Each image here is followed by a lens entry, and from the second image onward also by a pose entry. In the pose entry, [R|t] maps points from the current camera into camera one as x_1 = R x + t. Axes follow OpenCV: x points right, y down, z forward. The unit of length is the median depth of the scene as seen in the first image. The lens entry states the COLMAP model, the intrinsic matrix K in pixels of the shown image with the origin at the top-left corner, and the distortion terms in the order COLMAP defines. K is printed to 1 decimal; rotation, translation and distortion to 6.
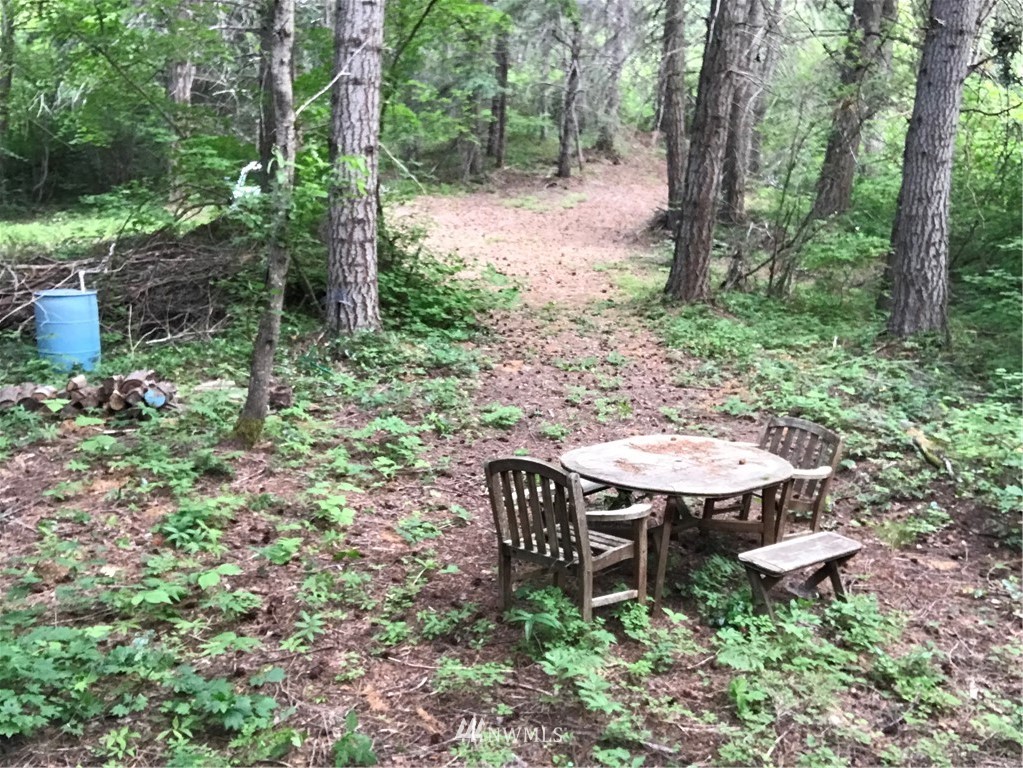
lens RADIAL K [[943.4, 0, 511.5], [0, 943.4, 384.0], [0, 0, 1]] dist [0.125273, -0.319683]
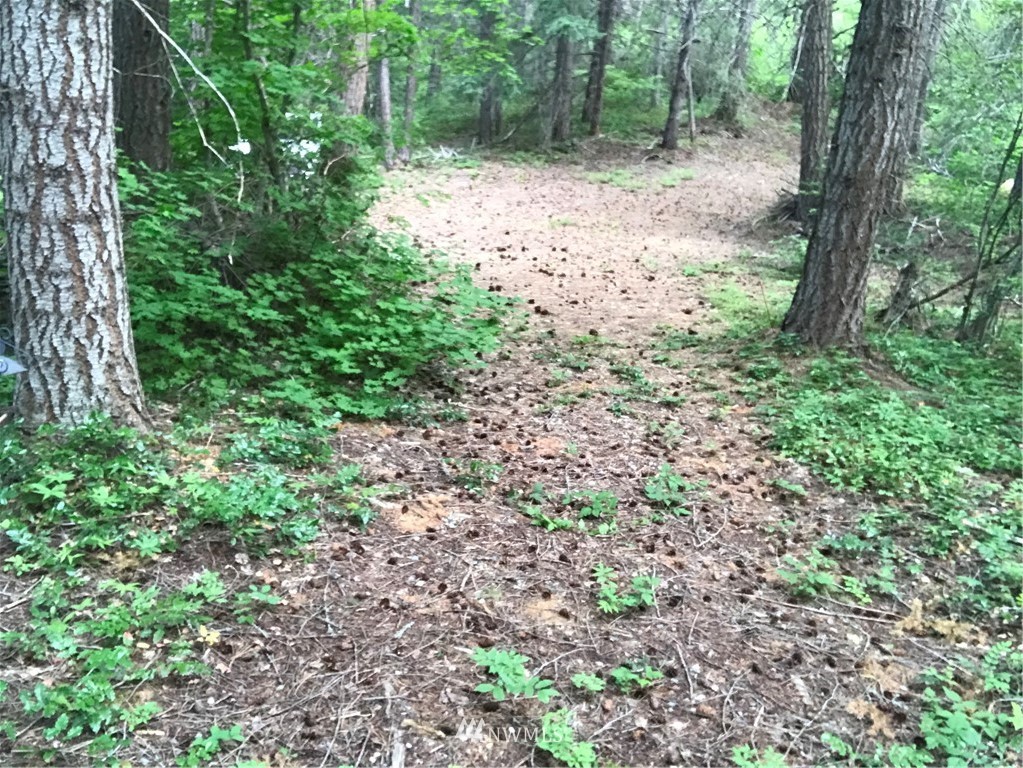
lens RADIAL K [[943.4, 0, 511.5], [0, 943.4, 384.0], [0, 0, 1]] dist [0.125273, -0.319683]
pose [[0.991098, 0.069565, -0.113512, 0.066065], [-0.067057, 0.997416, 0.025773, -0.068517], [0.115011, -0.017932, 0.993202, 0.402919]]
